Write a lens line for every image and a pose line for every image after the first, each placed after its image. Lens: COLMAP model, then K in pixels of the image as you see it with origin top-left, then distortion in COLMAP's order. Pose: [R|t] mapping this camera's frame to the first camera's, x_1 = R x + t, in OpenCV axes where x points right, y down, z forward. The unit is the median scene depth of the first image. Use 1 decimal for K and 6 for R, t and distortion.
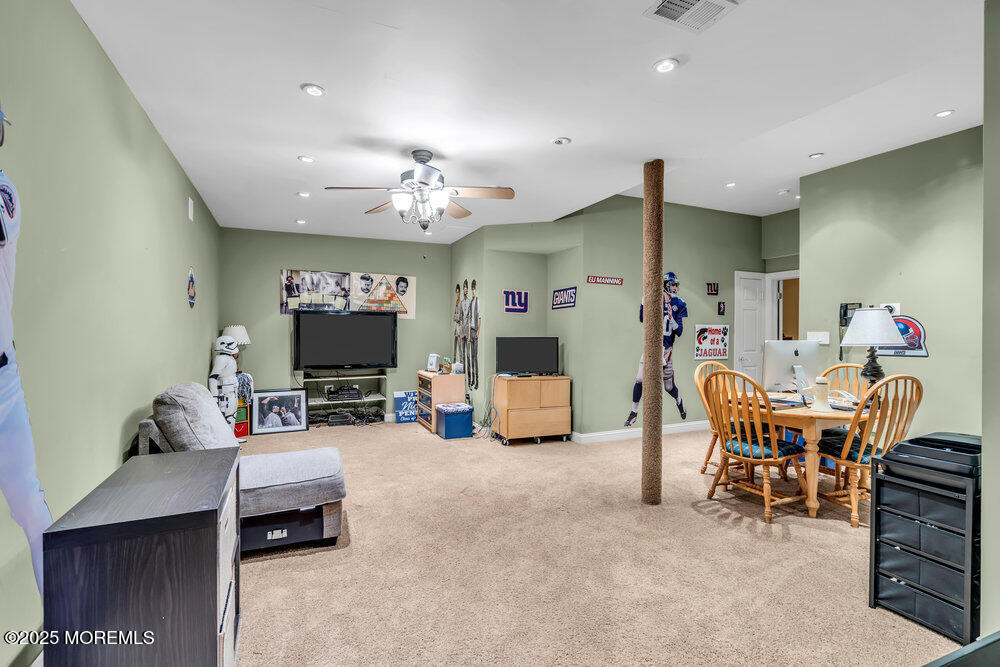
lens RADIAL K [[458.0, 0, 498.9], [0, 458.0, 332.9], [0, 0, 1]] dist [-0.000615, 0.000387]
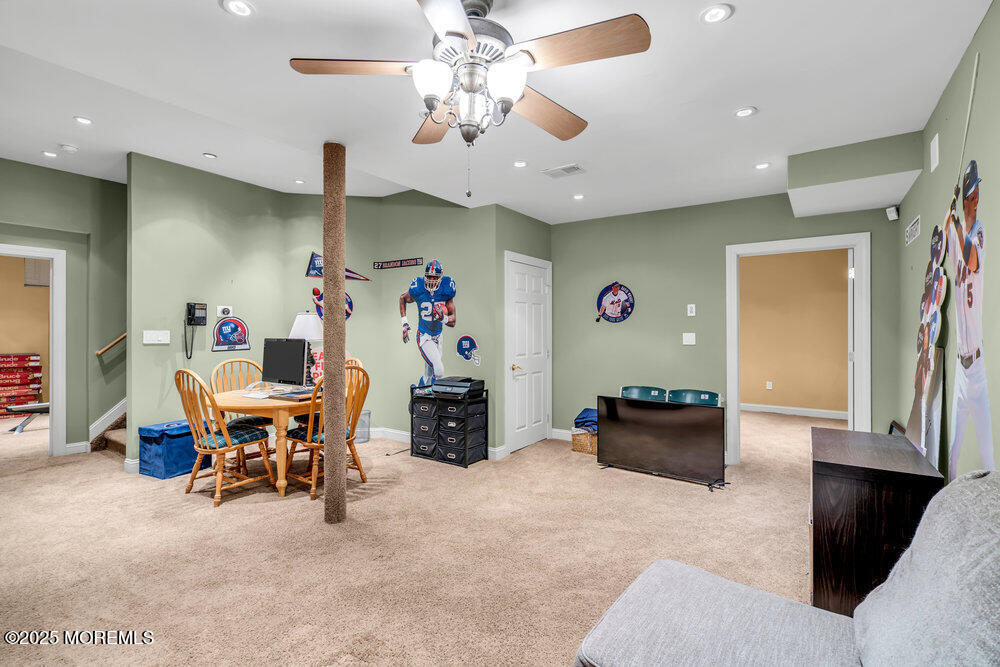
lens RADIAL K [[458.0, 0, 501.4], [0, 458.0, 330.7], [0, 0, 1]] dist [-0.000615, 0.000387]
pose [[-0.521384, -0.004223, 0.853311, -0.536067], [0.003864, 0.999966, 0.007310, -0.007492], [-0.853313, 0.007109, -0.521350, 1.050522]]
